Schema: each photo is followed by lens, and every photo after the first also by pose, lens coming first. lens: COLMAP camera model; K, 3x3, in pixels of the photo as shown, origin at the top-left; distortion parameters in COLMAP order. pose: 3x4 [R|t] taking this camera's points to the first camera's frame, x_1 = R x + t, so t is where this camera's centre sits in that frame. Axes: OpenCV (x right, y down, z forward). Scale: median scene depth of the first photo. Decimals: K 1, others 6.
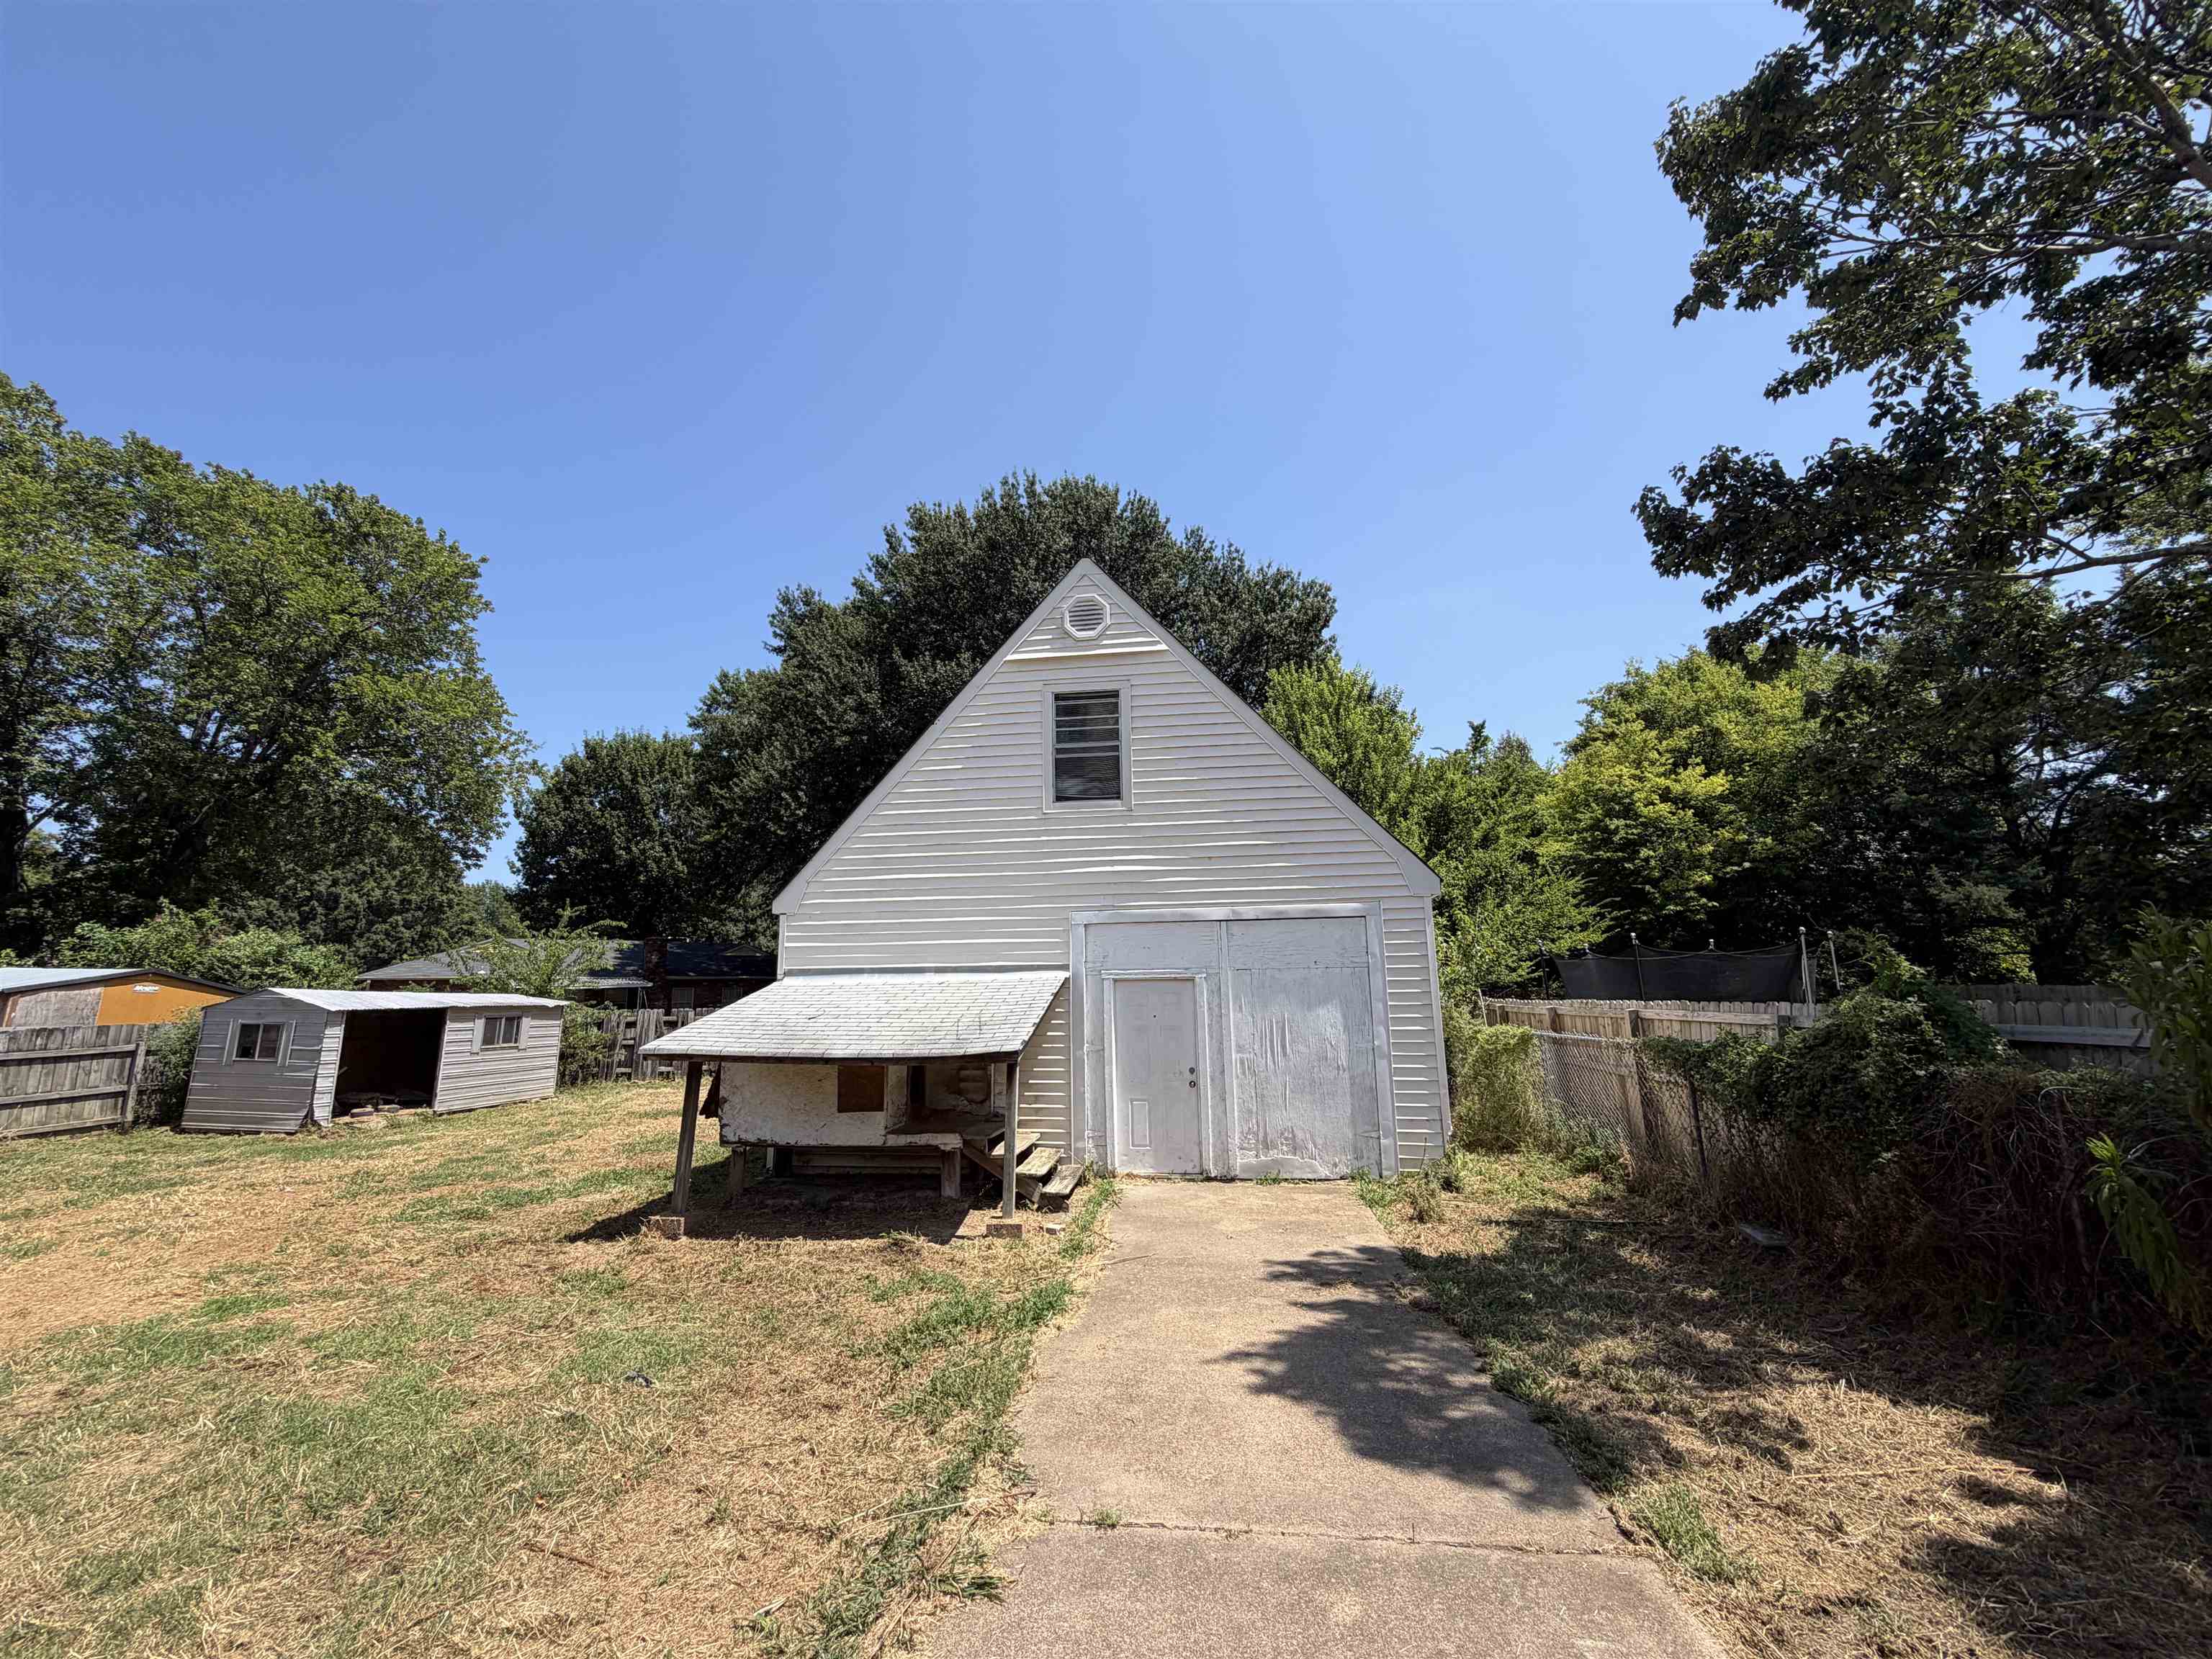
lens RADIAL K [[881.4, 0, 1114.3], [0, 881.4, 821.7], [0, 0, 1]] dist [-0.002131, -0.000308]
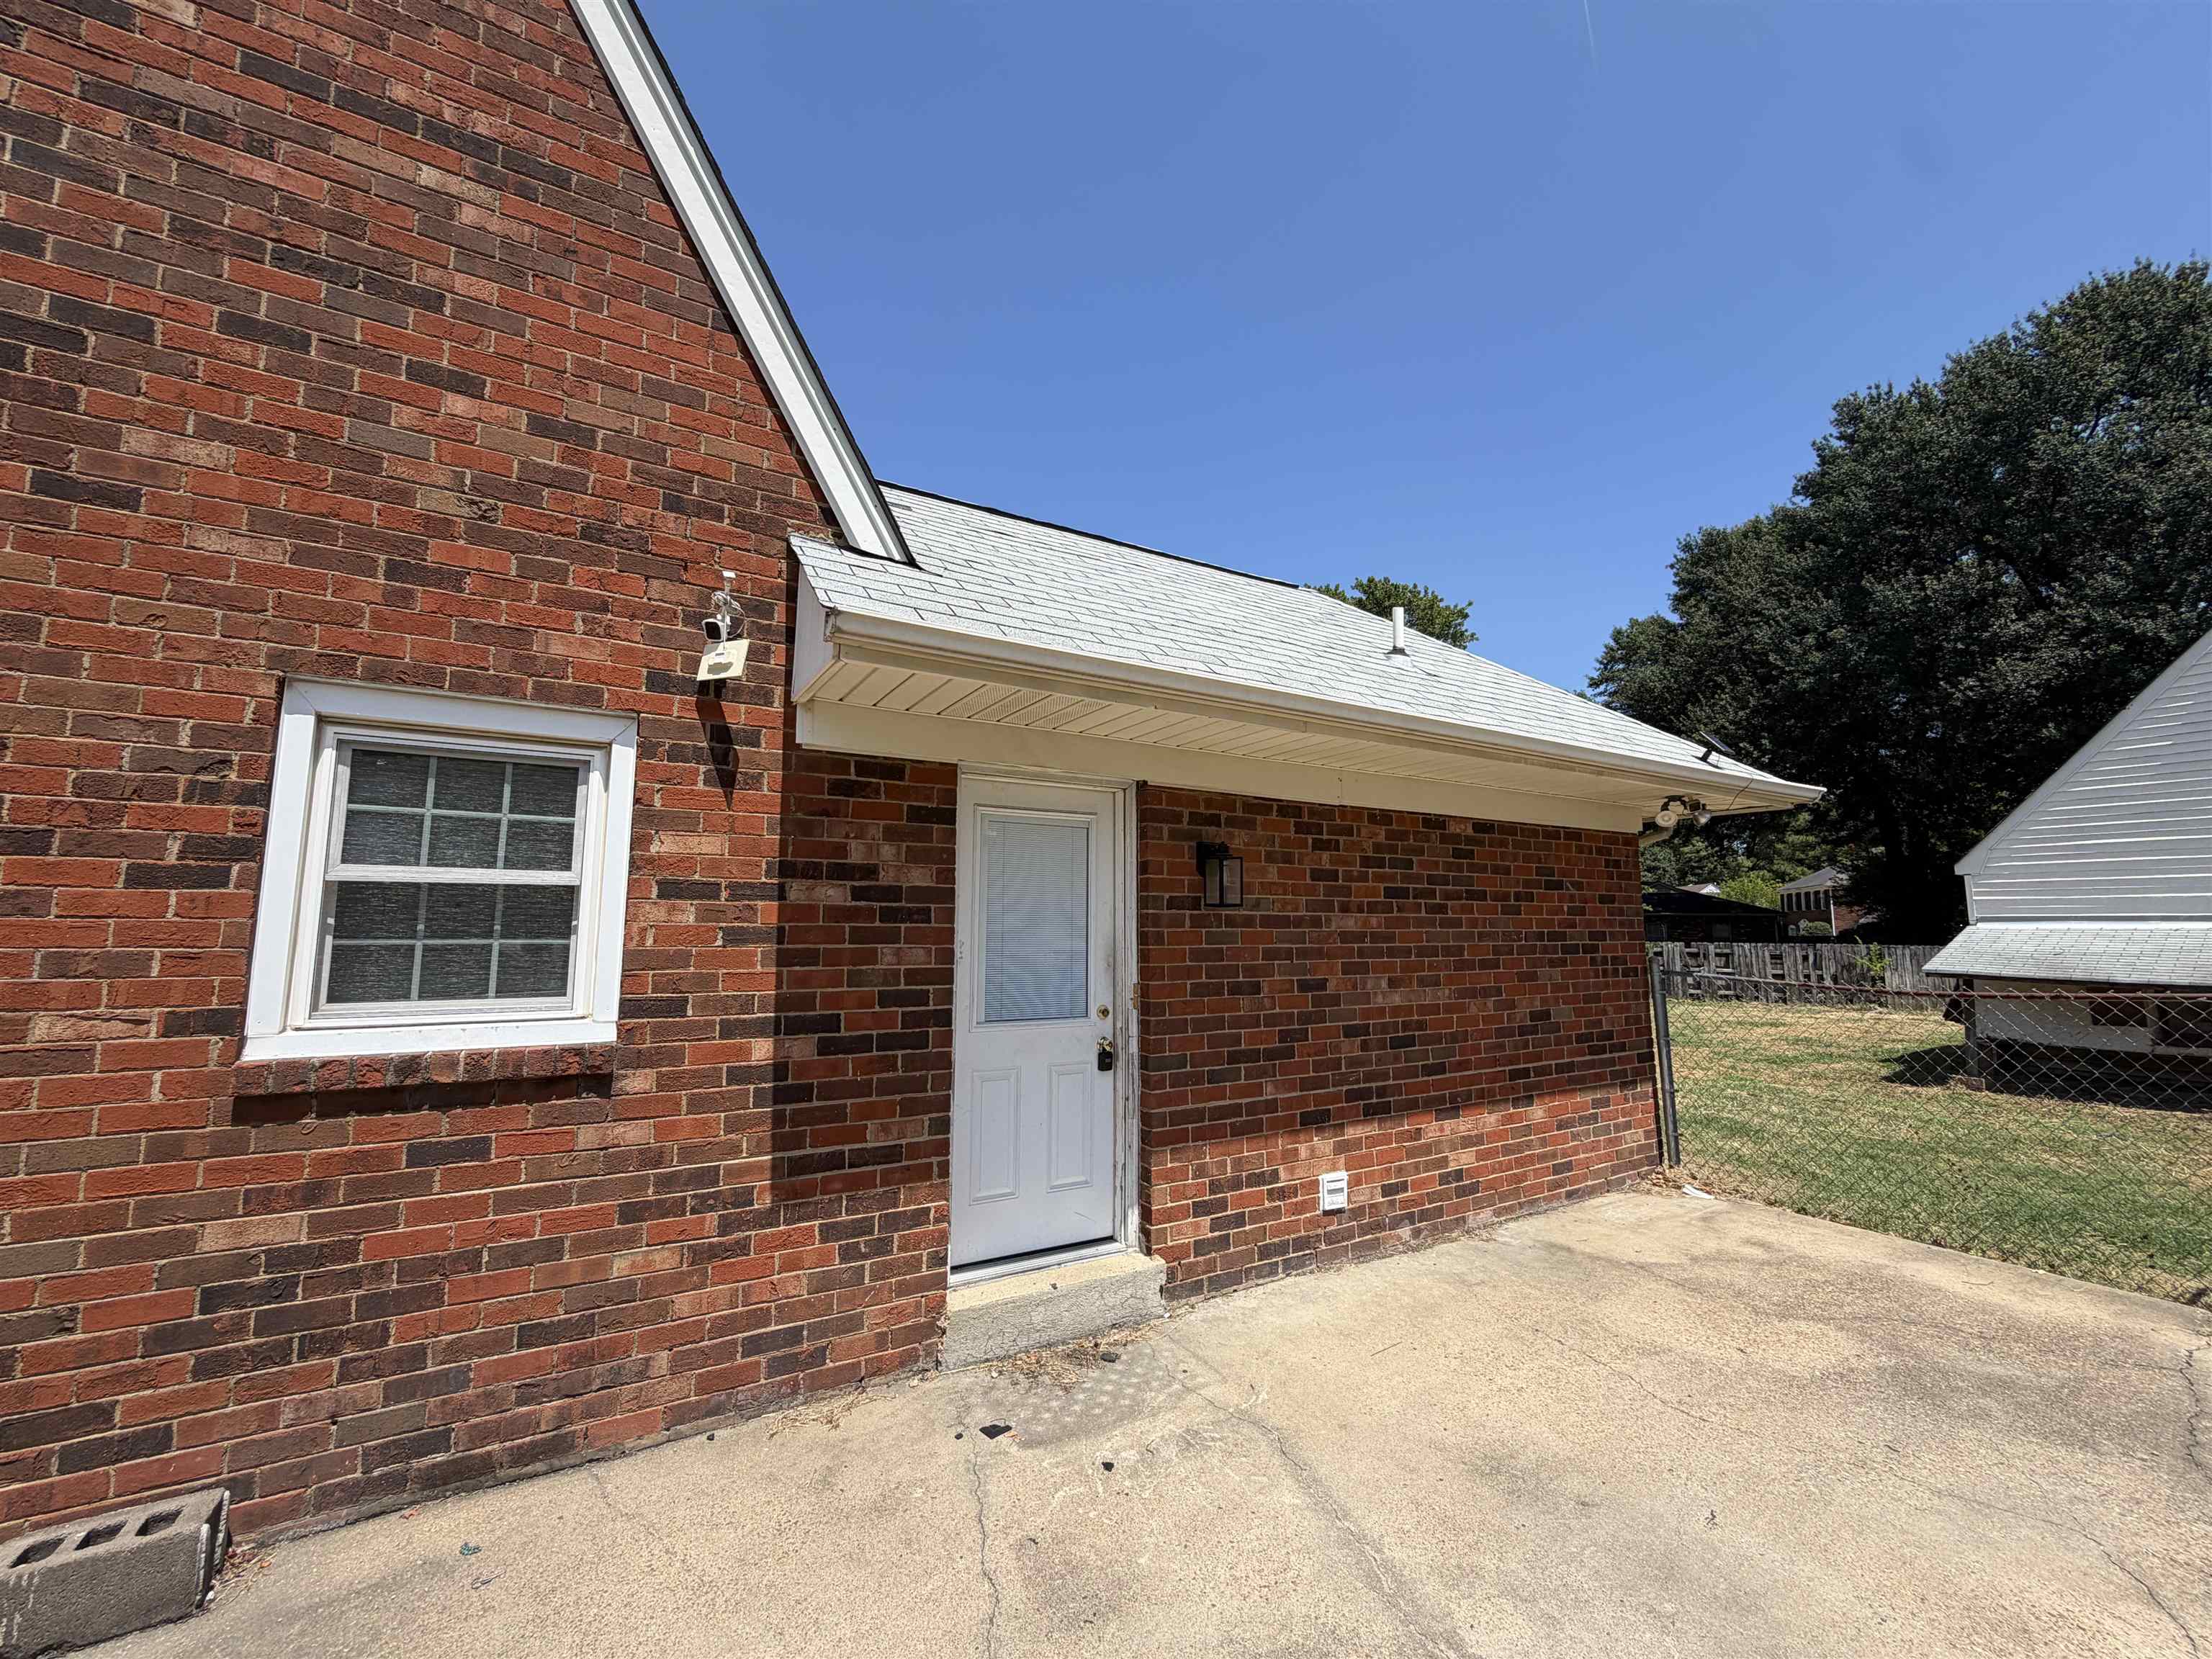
lens RADIAL K [[881.4, 0, 1099.4], [0, 881.4, 824.2], [0, 0, 1]] dist [-0.002131, -0.000308]
pose [[0.635609, -0.069627, -0.768865, -0.061838], [0.127901, 0.991659, 0.015931, -0.051067], [0.761343, -0.108464, 0.639213, -0.265406]]
